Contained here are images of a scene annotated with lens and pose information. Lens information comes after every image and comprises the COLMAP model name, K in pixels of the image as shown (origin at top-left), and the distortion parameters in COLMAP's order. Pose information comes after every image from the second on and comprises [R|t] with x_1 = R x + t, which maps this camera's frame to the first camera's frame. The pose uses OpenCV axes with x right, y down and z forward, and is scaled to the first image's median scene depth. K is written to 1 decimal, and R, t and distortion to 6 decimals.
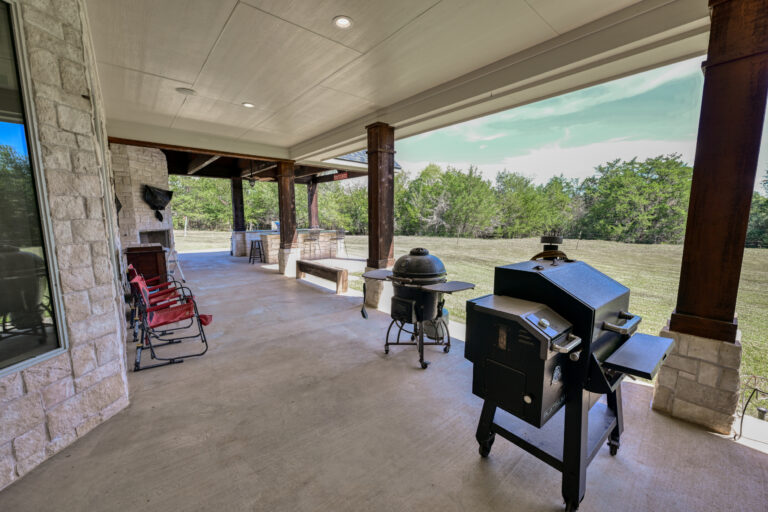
lens RADIAL K [[308.3, 0, 384.0], [0, 308.3, 256.0], [0, 0, 1]] dist [-0.000694, -0.000029]
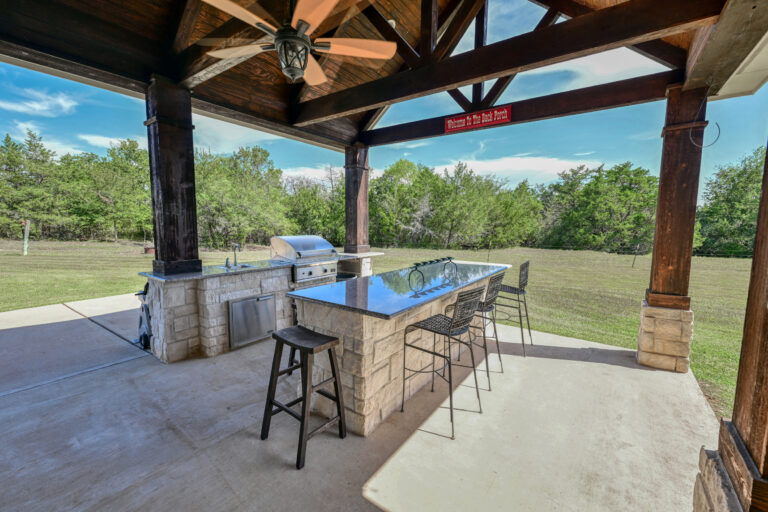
lens RADIAL K [[316.9, 0, 384.0], [0, 316.9, 256.0], [0, 0, 1]] dist [-0.001458, -0.000137]
pose [[0.969957, -0.016606, 0.242708, -0.113847], [0.021846, 0.999582, -0.018912, -0.028093], [-0.242293, 0.023646, 0.969915, 0.213217]]
